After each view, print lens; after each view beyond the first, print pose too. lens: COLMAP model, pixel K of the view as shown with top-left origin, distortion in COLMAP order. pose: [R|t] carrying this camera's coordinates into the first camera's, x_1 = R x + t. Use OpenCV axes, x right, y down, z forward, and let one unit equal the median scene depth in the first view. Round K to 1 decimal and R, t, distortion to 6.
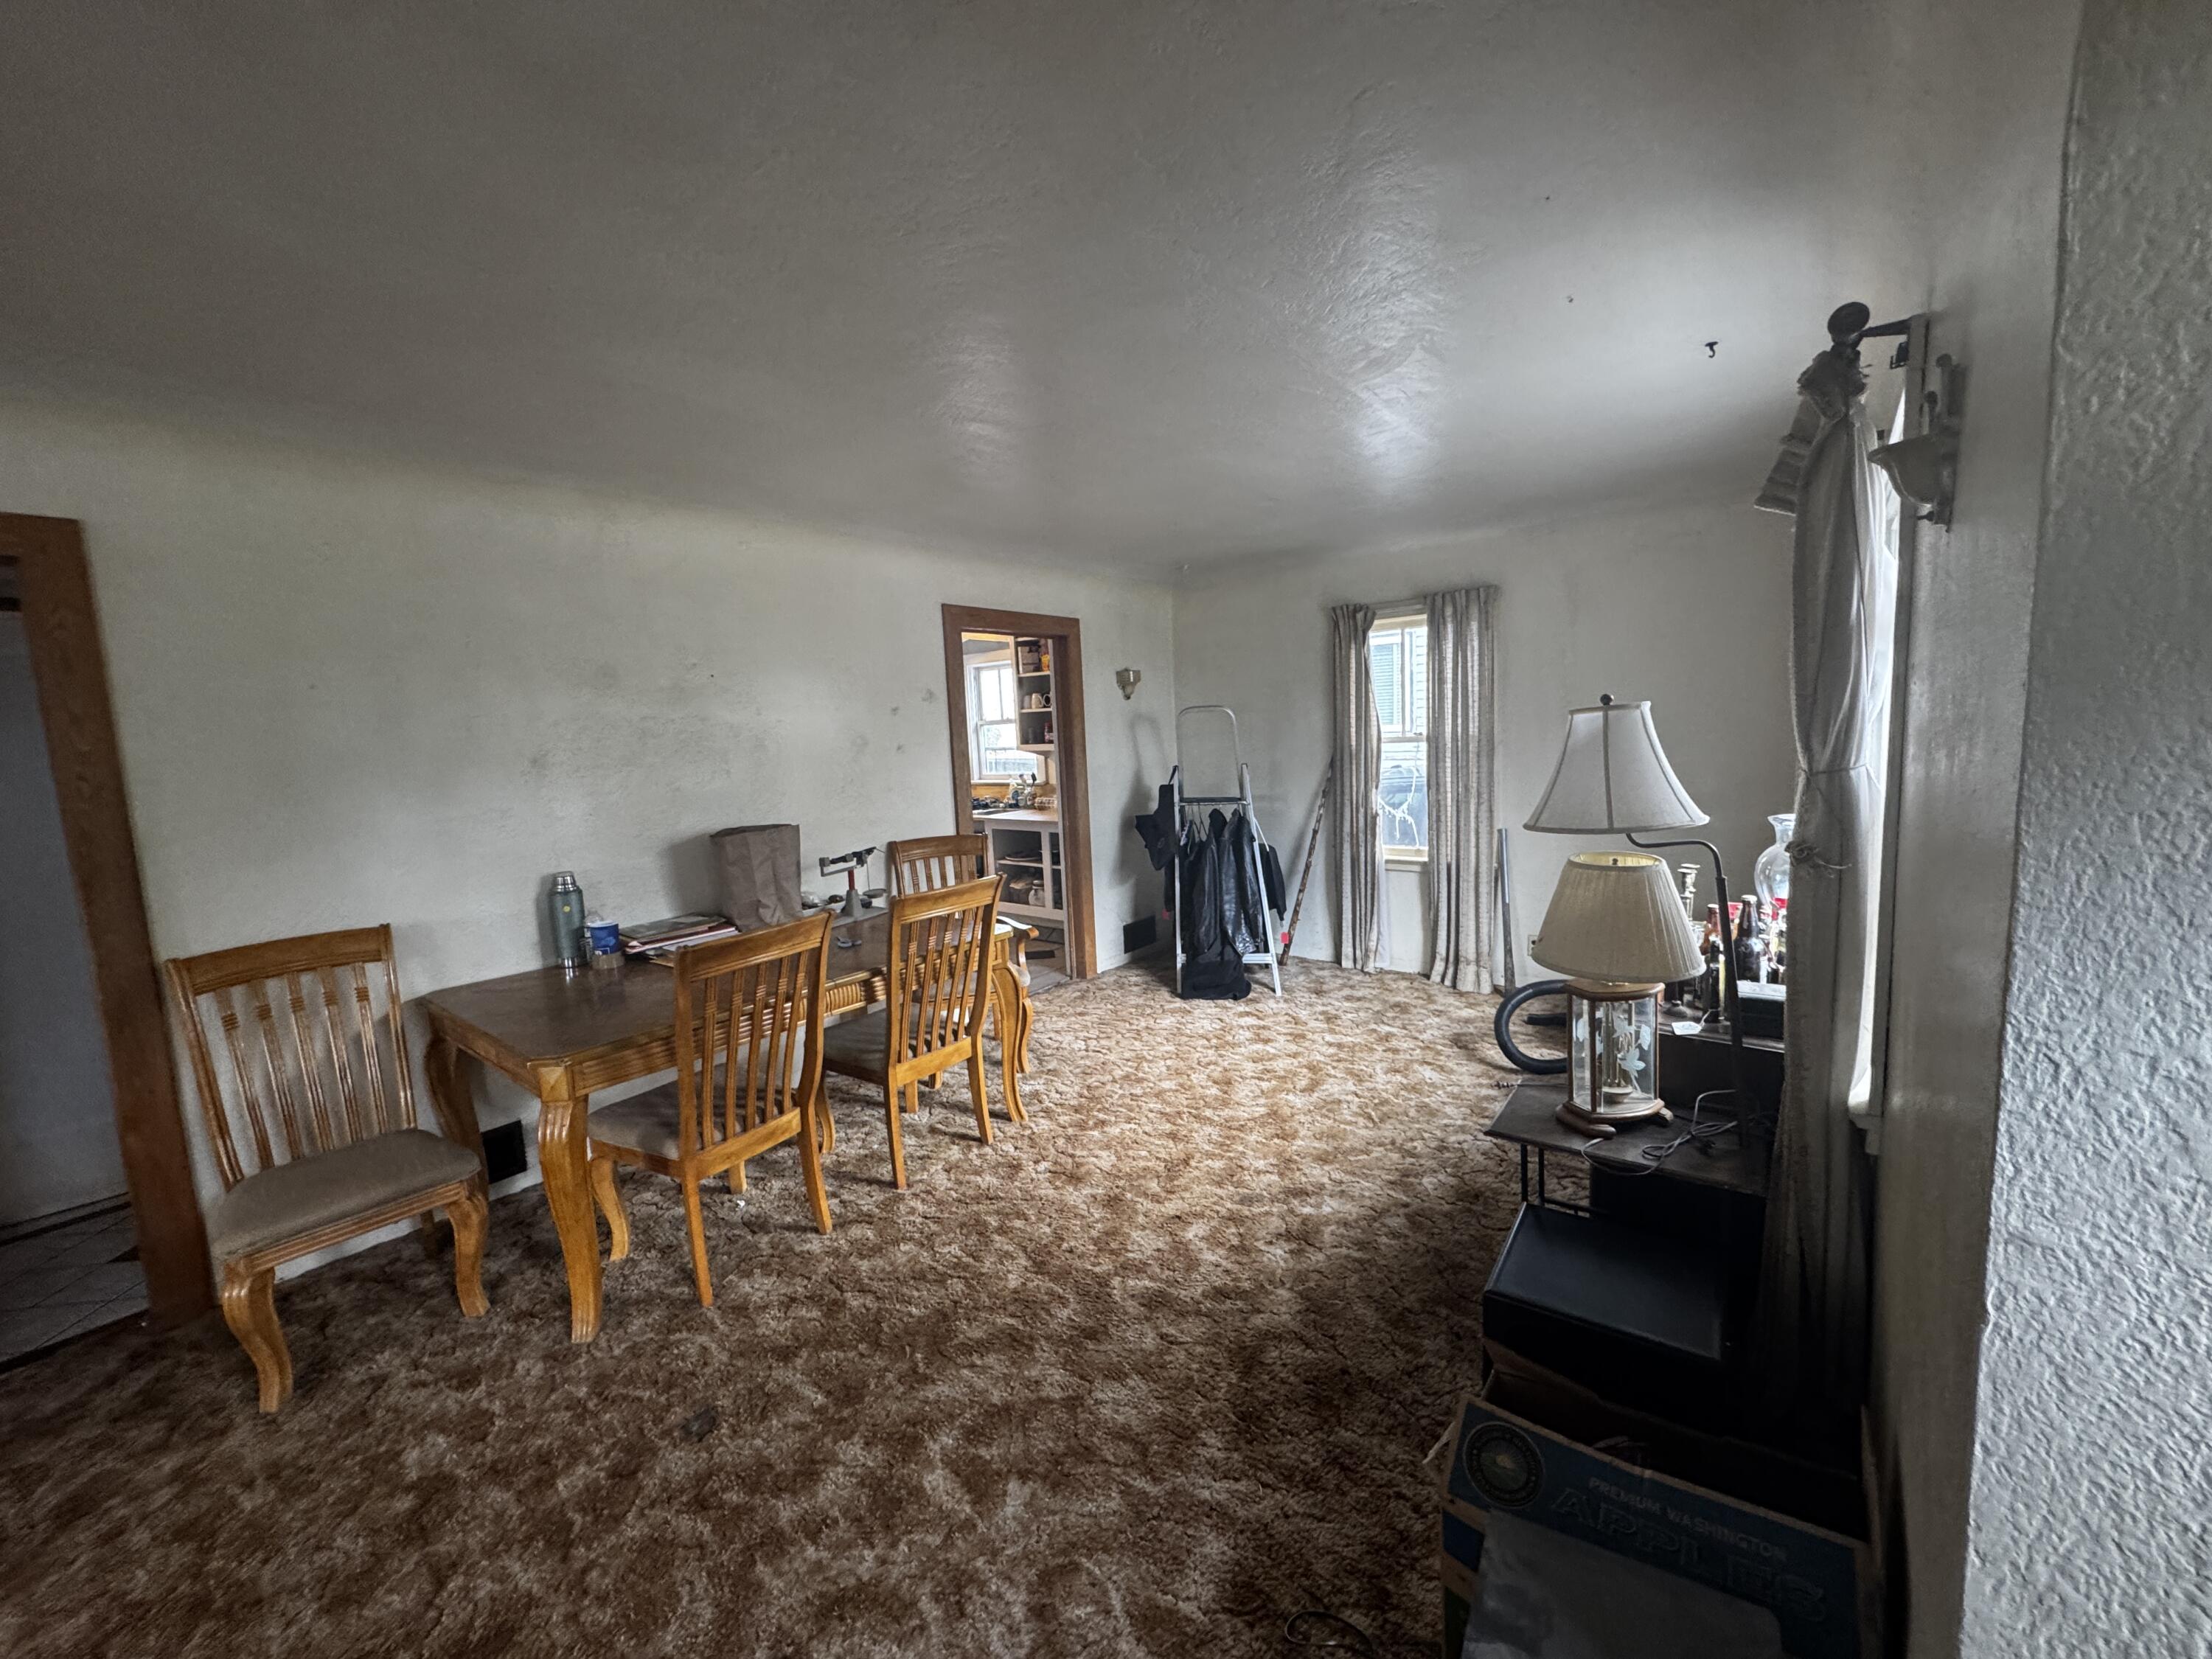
lens RADIAL K [[877.7, 0, 1106.0], [0, 877.7, 829.5], [0, 0, 1]] dist [-0.003203, 0.000240]
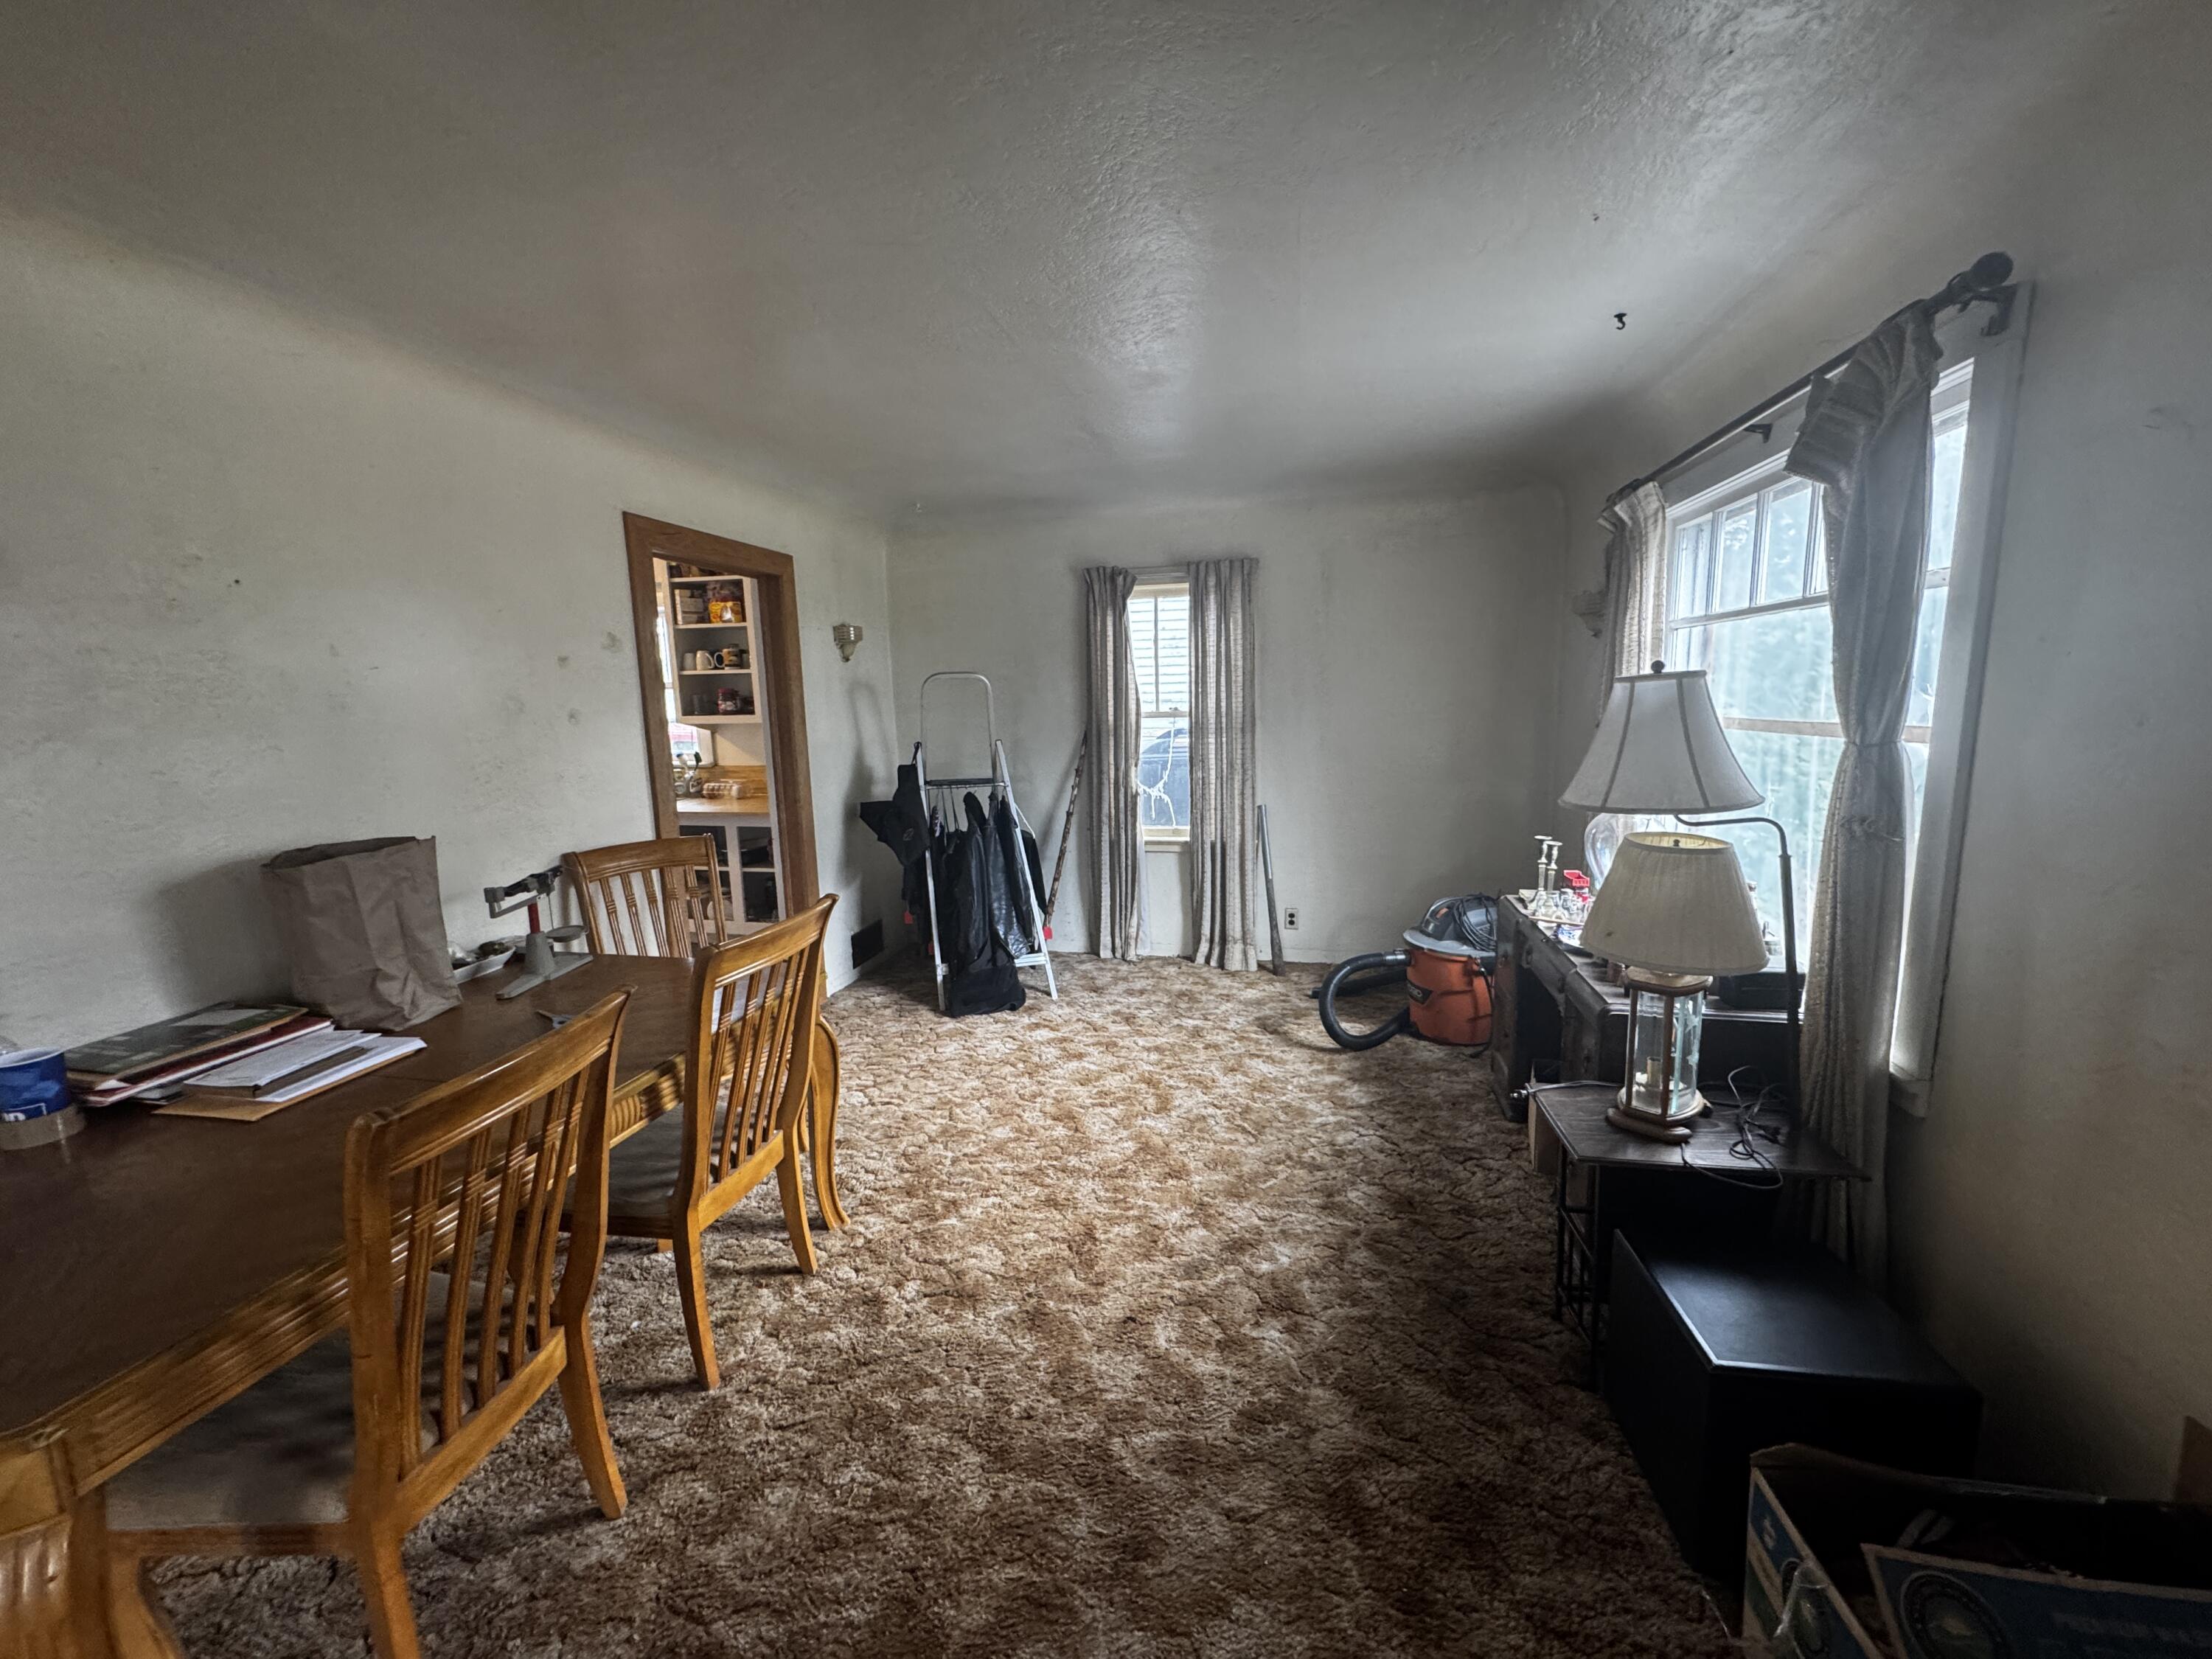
lens RADIAL K [[877.7, 0, 1106.0], [0, 877.7, 829.5], [0, 0, 1]] dist [-0.003203, 0.000240]
pose [[0.896053, -0.044035, 0.441757, -0.160294], [0.033180, 0.998928, 0.032274, -0.012000], [-0.442705, -0.014261, 0.896554, 0.192244]]
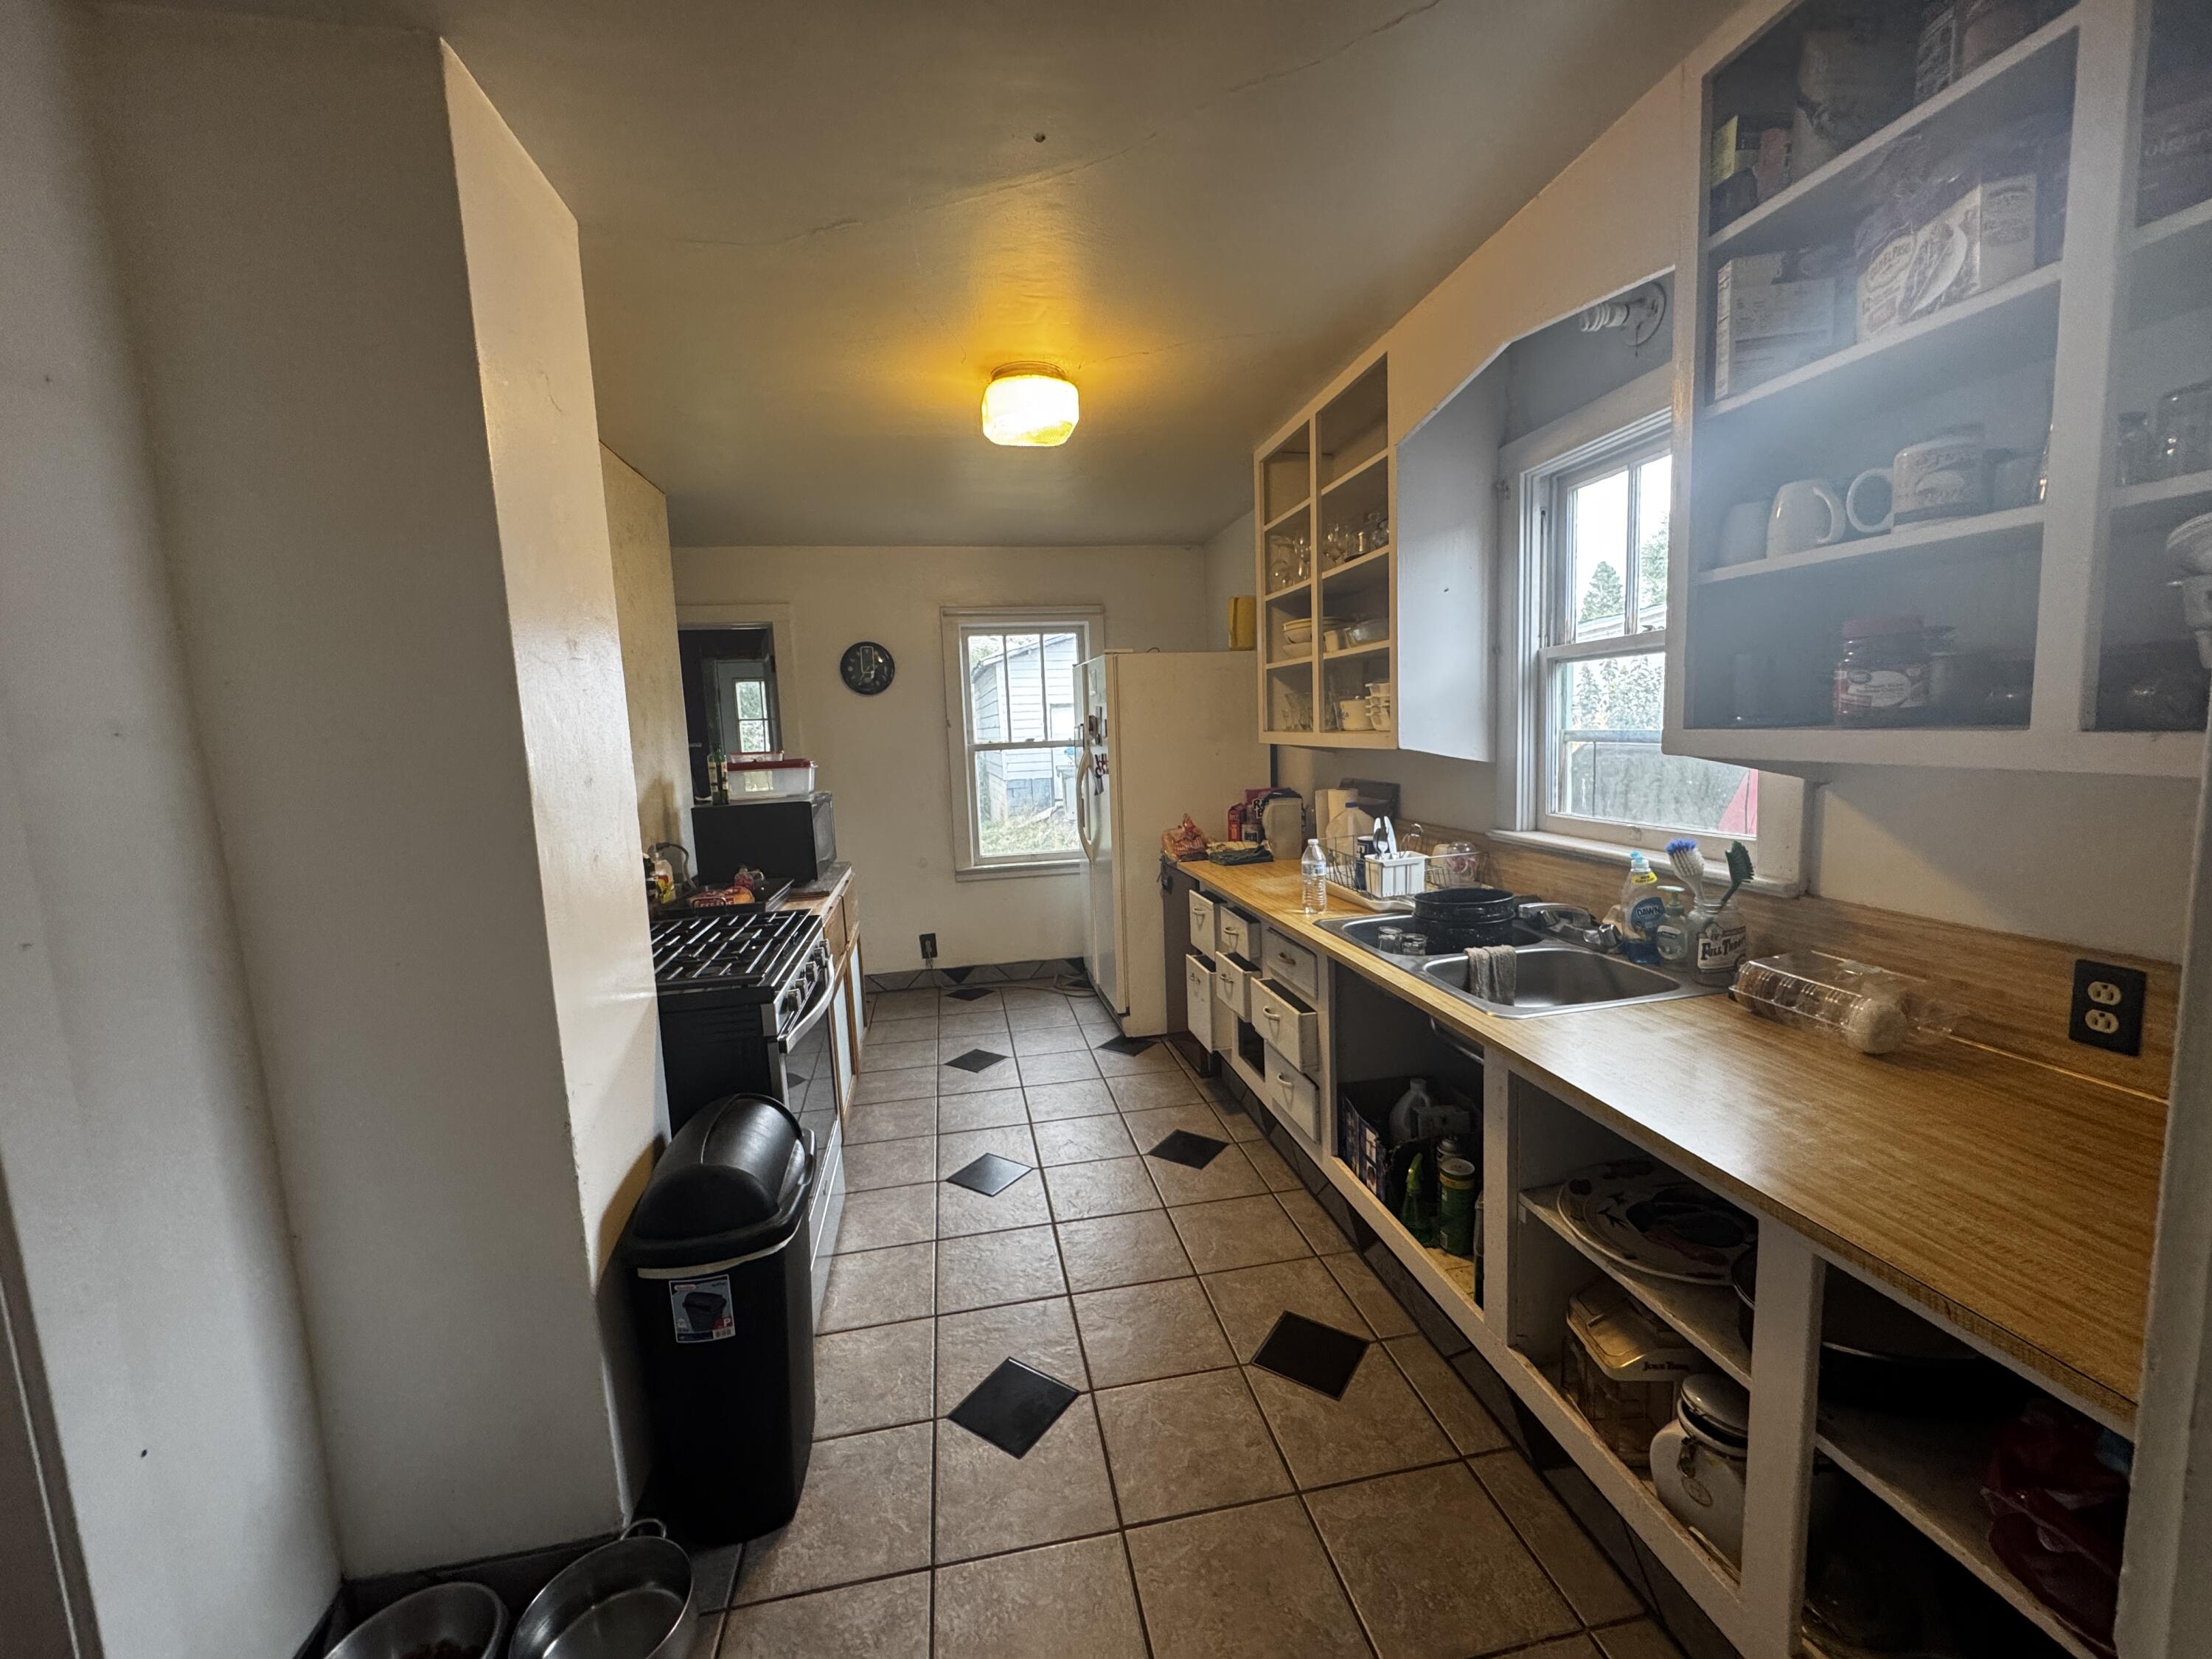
lens RADIAL K [[877.7, 0, 1106.0], [0, 877.7, 829.5], [0, 0, 1]] dist [-0.003203, 0.000240]
pose [[0.769038, 0.089132, -0.632958, -0.099196], [-0.064259, 0.995994, 0.062180, -0.111303], [0.635965, -0.007145, 0.771685, 1.076540]]
